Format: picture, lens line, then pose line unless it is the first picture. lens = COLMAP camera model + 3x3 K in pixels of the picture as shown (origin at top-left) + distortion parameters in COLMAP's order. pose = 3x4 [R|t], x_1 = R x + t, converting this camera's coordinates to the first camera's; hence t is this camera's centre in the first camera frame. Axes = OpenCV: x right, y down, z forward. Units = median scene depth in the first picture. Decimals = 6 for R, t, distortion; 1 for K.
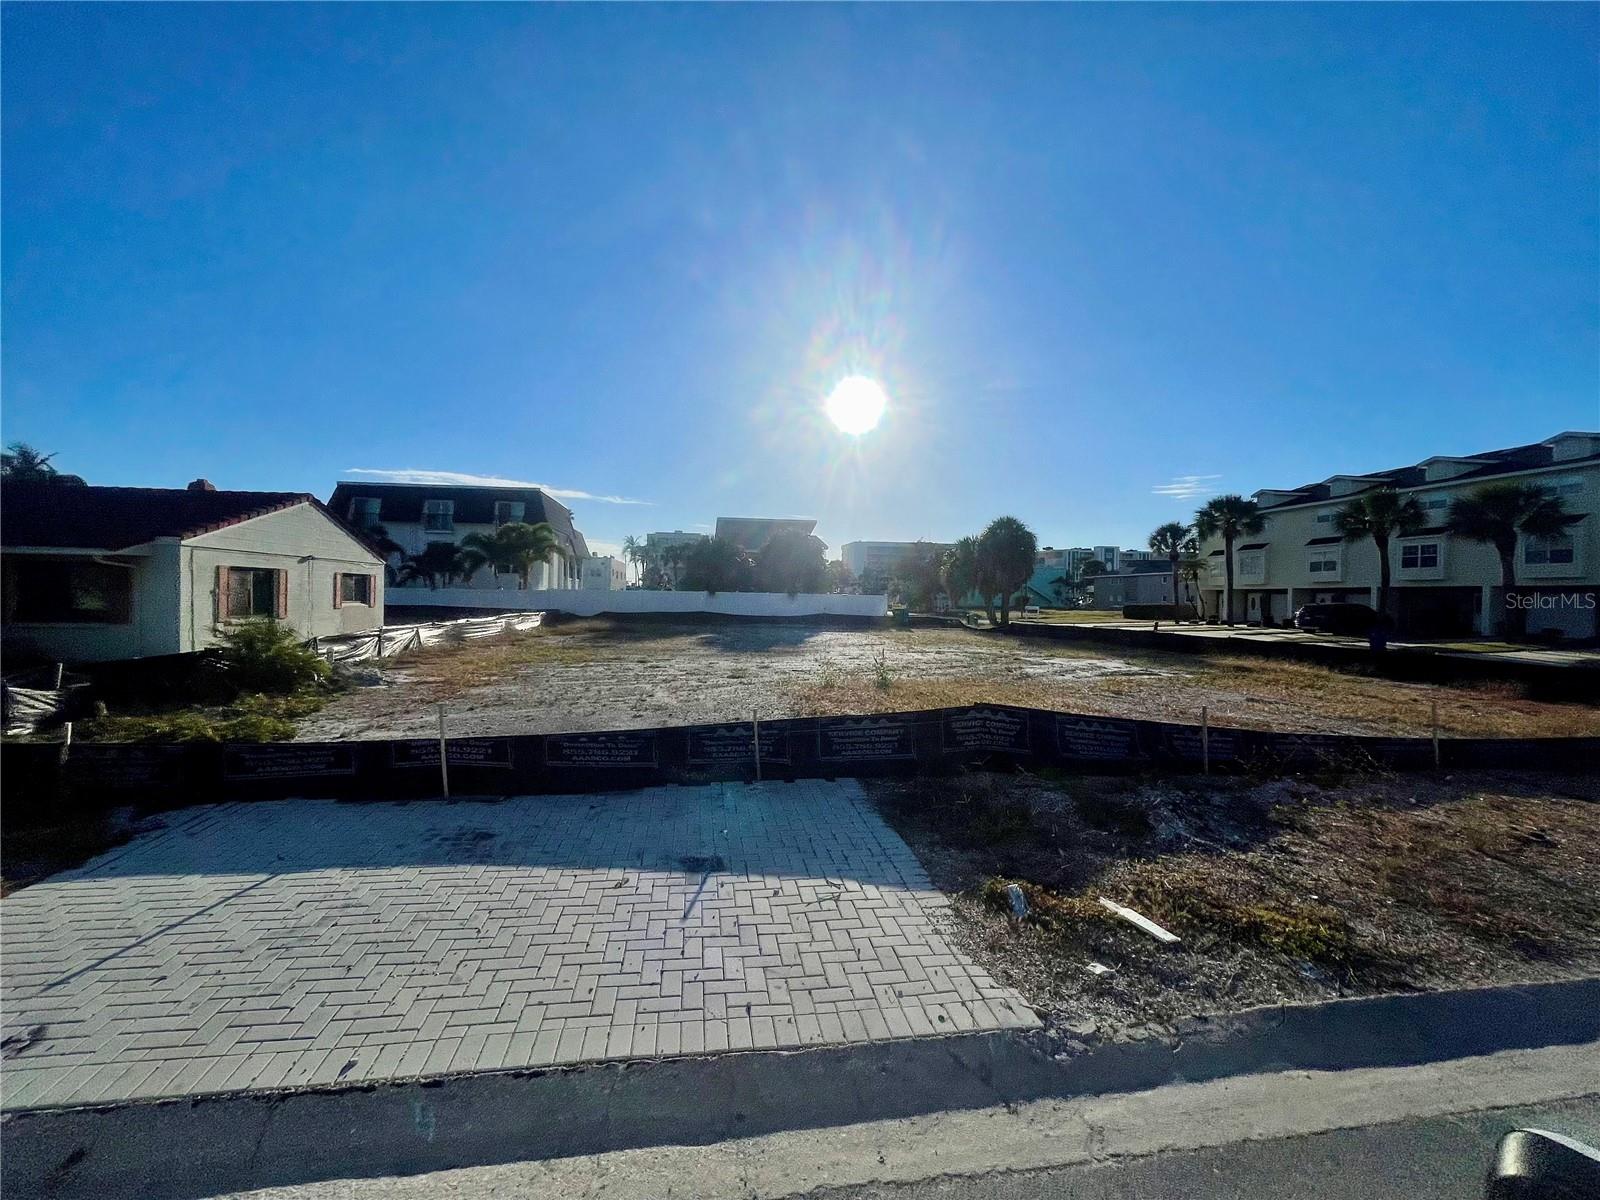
lens RADIAL K [[647.2, 0, 794.6], [0, 647.2, 600.8], [0, 0, 1]] dist [-0.013109, -0.000118]
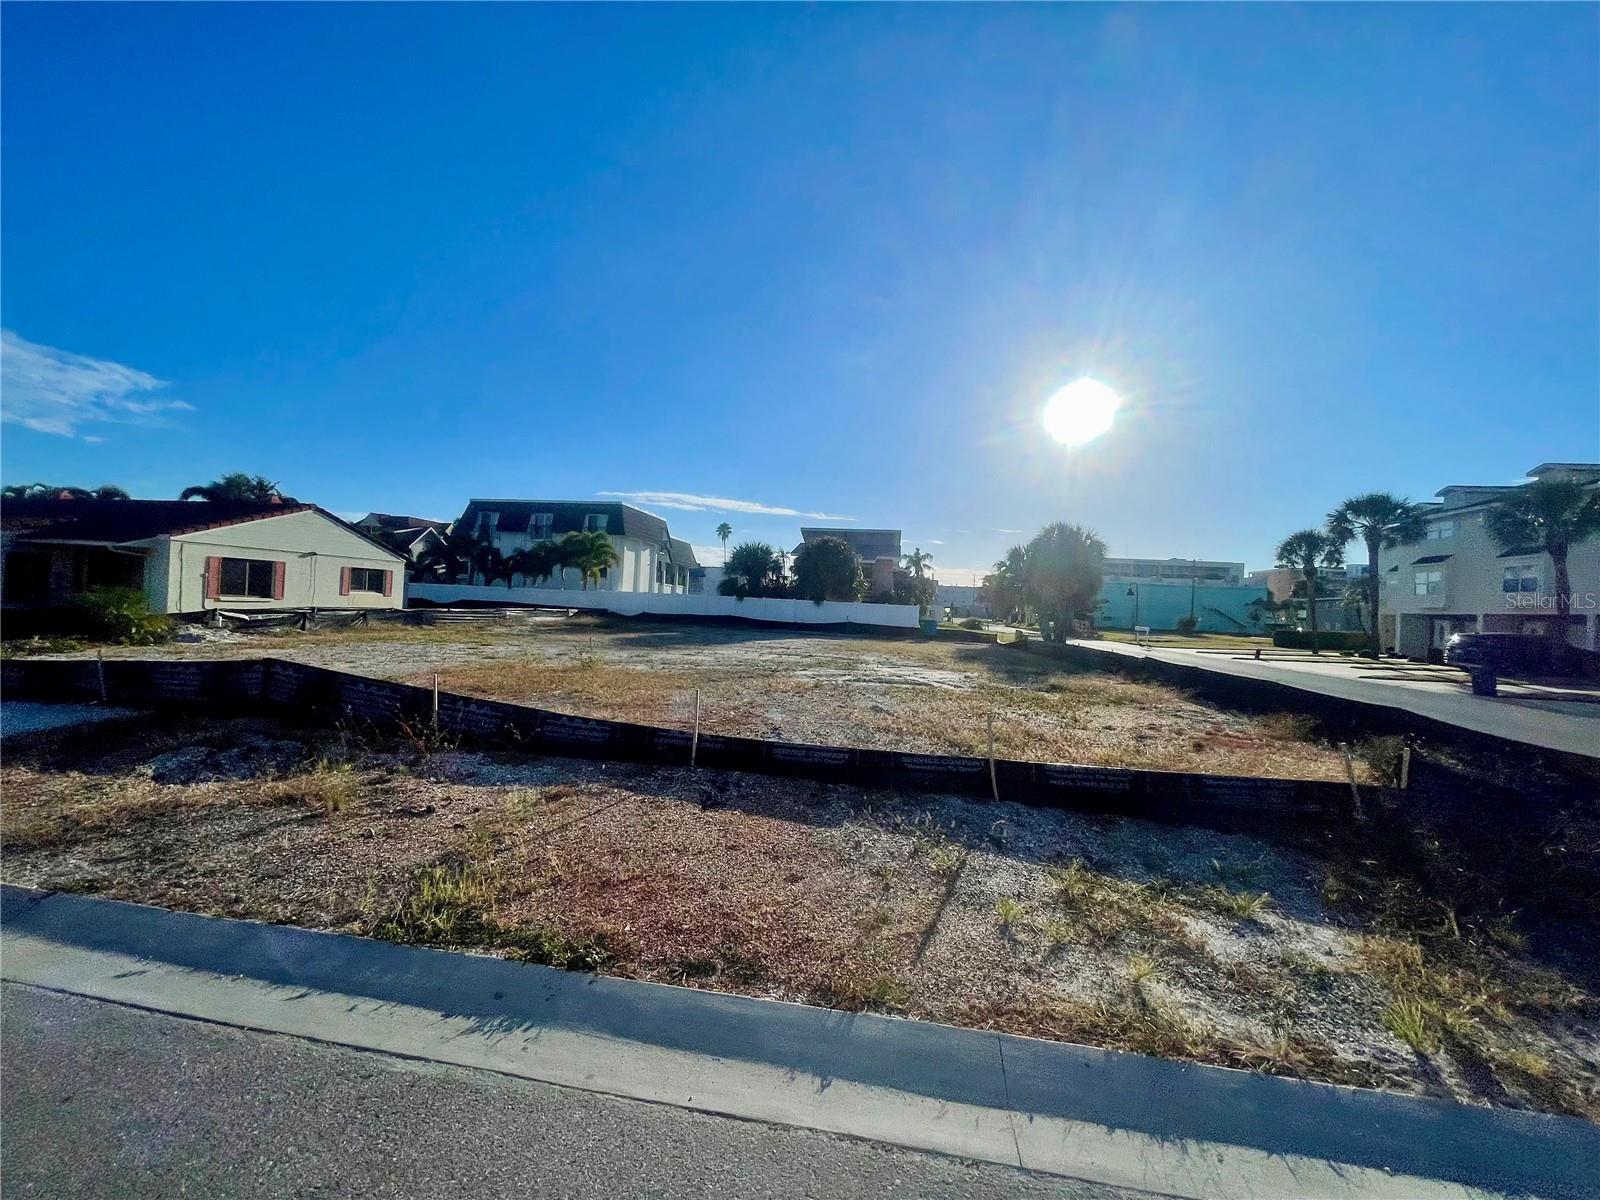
lens RADIAL K [[647.2, 0, 806.3], [0, 647.2, 602.8], [0, 0, 1]] dist [-0.013109, -0.000118]
pose [[0.951609, 0.028537, -0.305984, 0.259927], [-0.034993, 0.999265, -0.015634, 0.007271], [0.305313, 0.025584, 0.951908, 0.038937]]
